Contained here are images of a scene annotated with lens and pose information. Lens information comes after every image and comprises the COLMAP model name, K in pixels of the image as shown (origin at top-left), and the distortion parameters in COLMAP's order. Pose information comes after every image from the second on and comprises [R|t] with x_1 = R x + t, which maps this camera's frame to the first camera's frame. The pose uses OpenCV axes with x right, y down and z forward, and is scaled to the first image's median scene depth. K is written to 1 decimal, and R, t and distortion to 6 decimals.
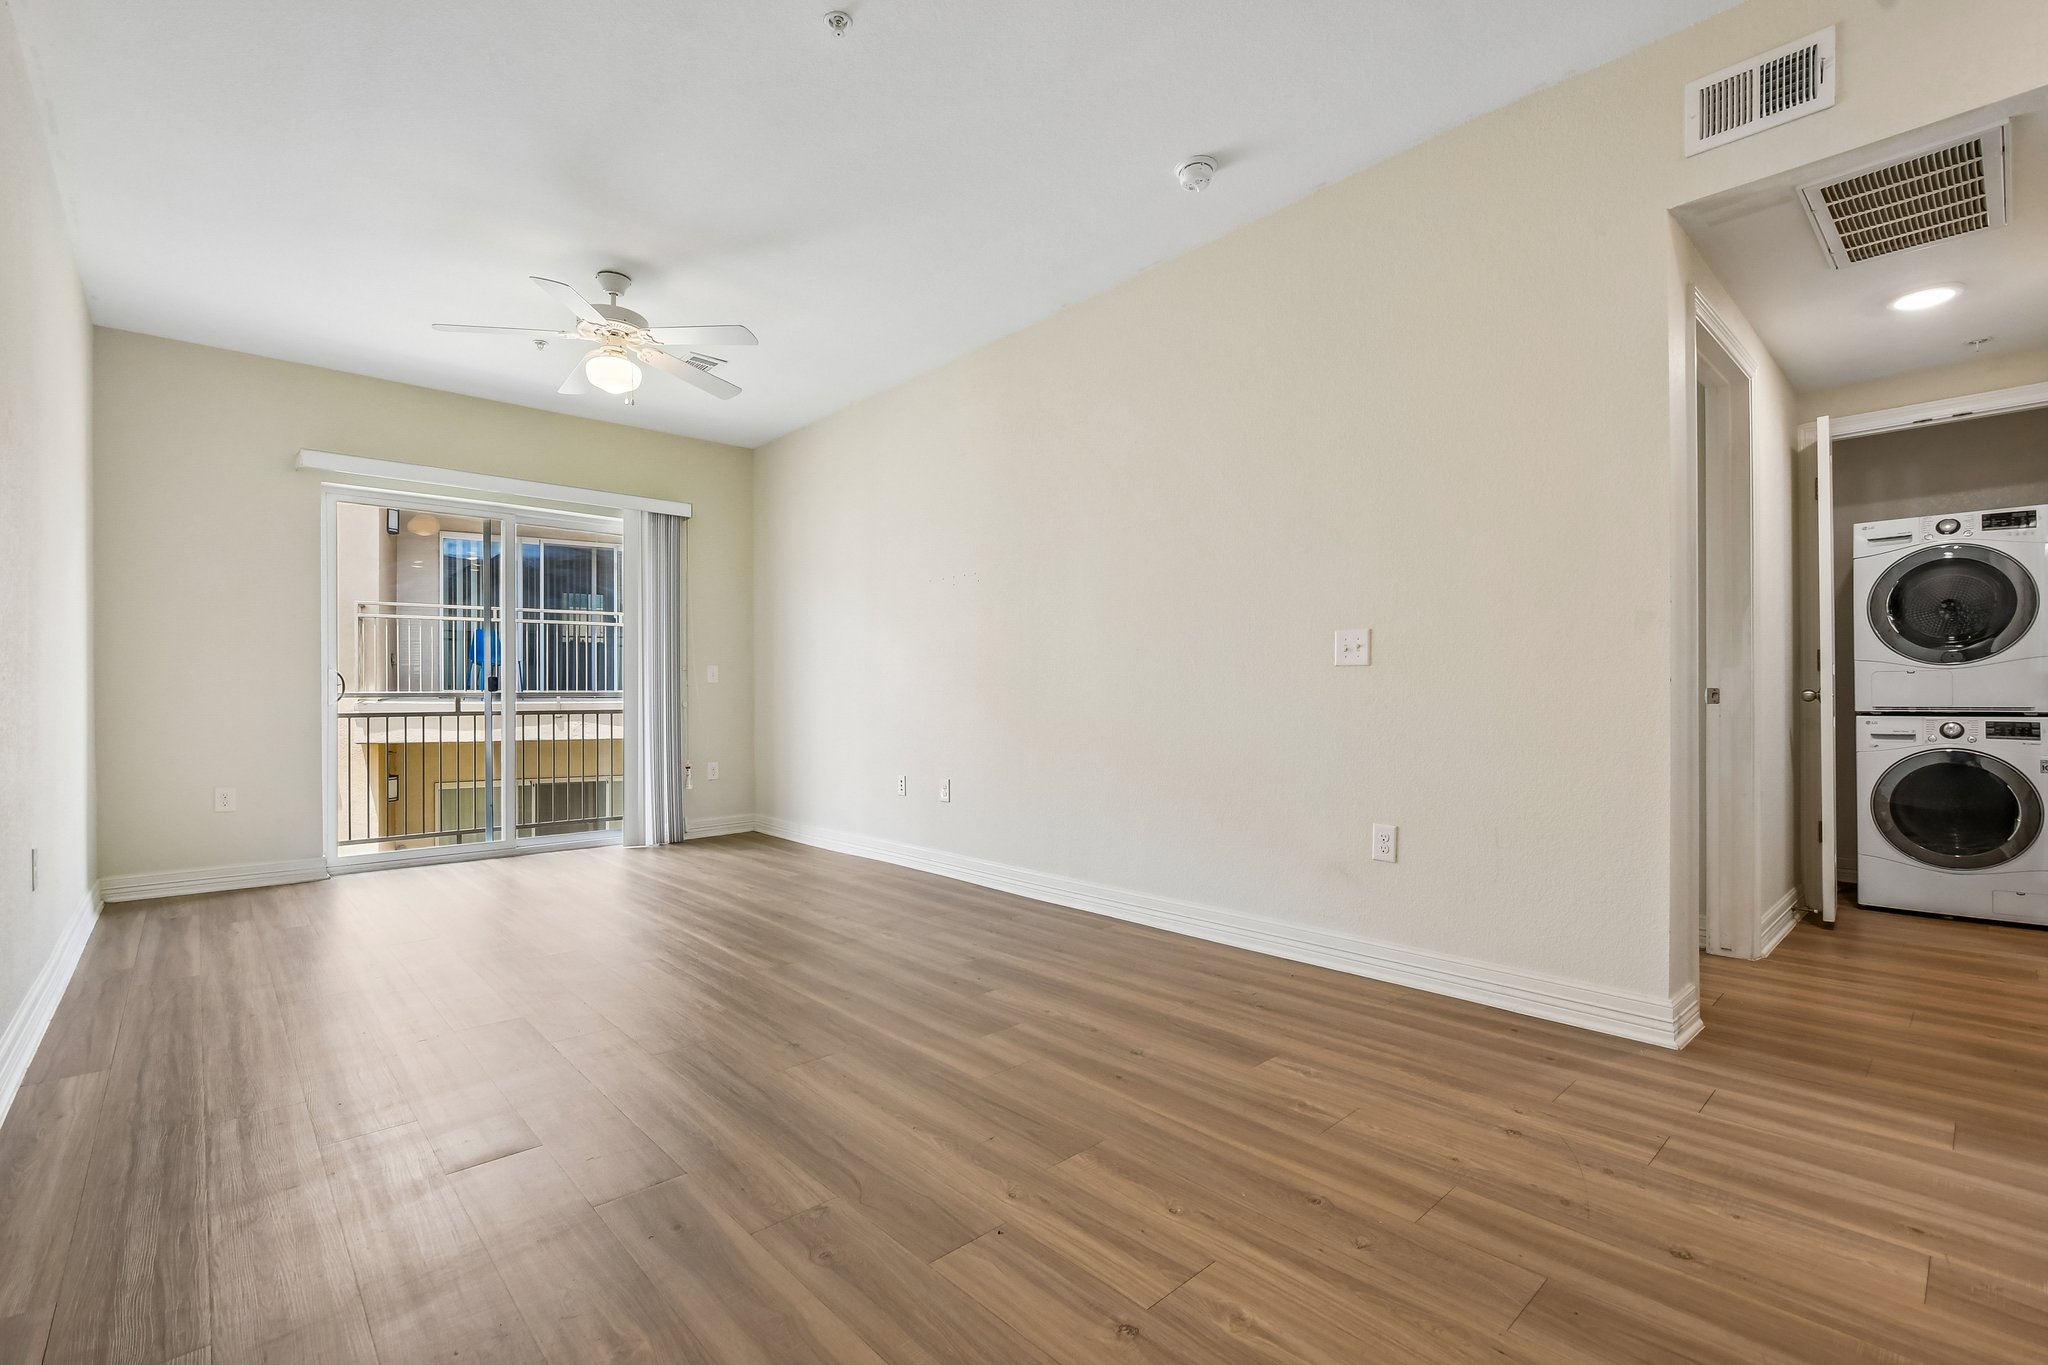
lens RADIAL K [[909.6, 0, 1018.0], [0, 909.6, 703.6], [0, 0, 1]] dist [0.000932, 0.000052]
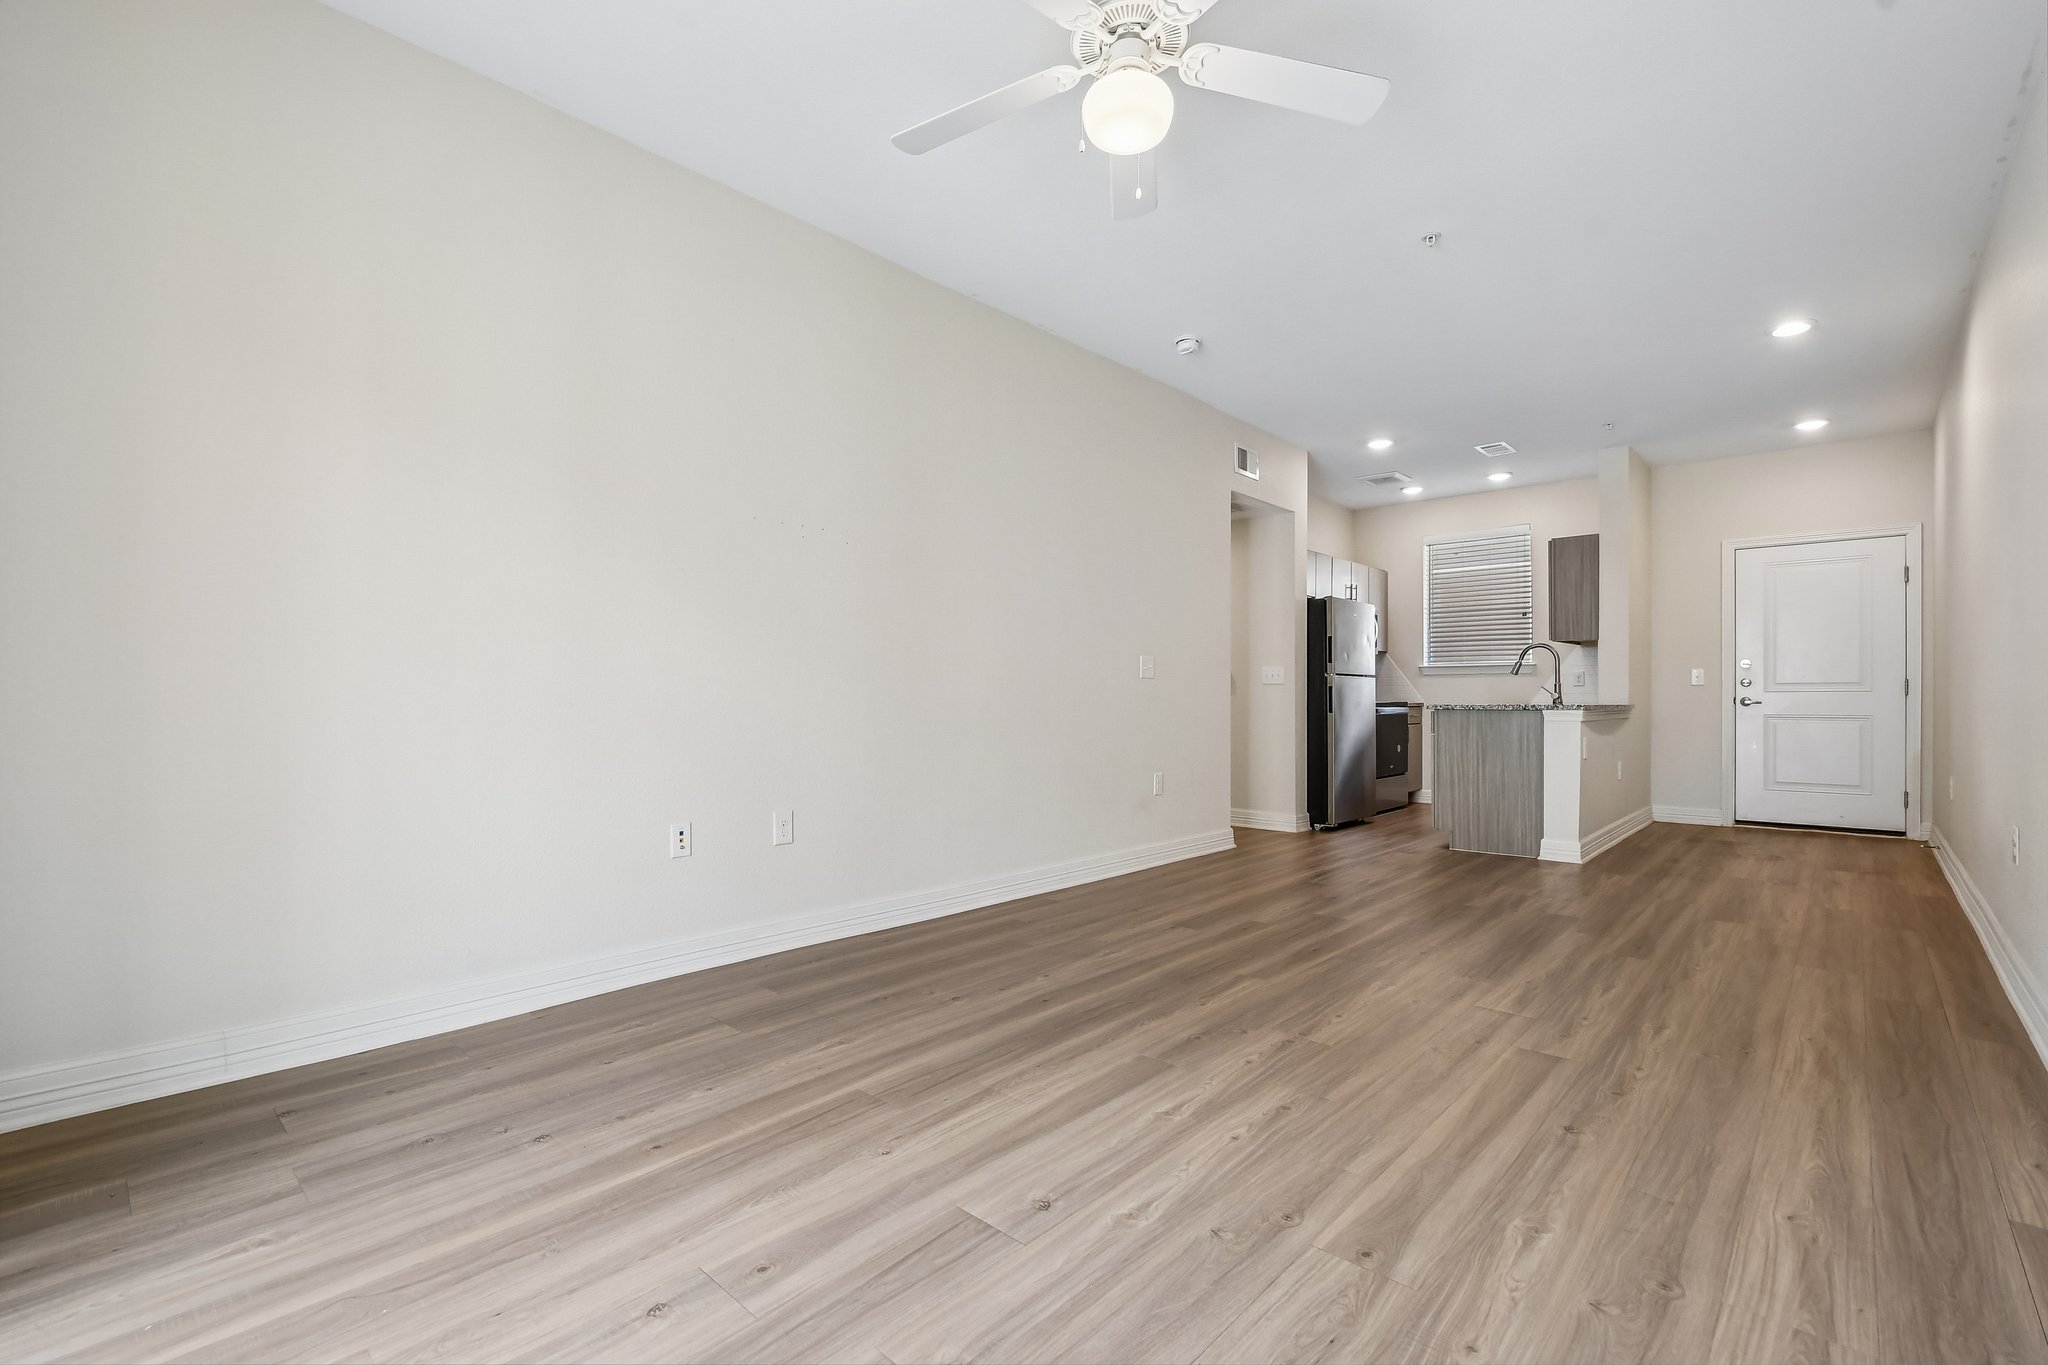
lens RADIAL K [[909.6, 0, 1018.0], [0, 909.6, 703.6], [0, 0, 1]] dist [0.000932, 0.000052]
pose [[-0.088385, 0.000837, 0.996086, -1.124728], [0.006263, 0.999980, -0.000285, 0.003291], [-0.996067, 0.006214, -0.088389, 1.261162]]
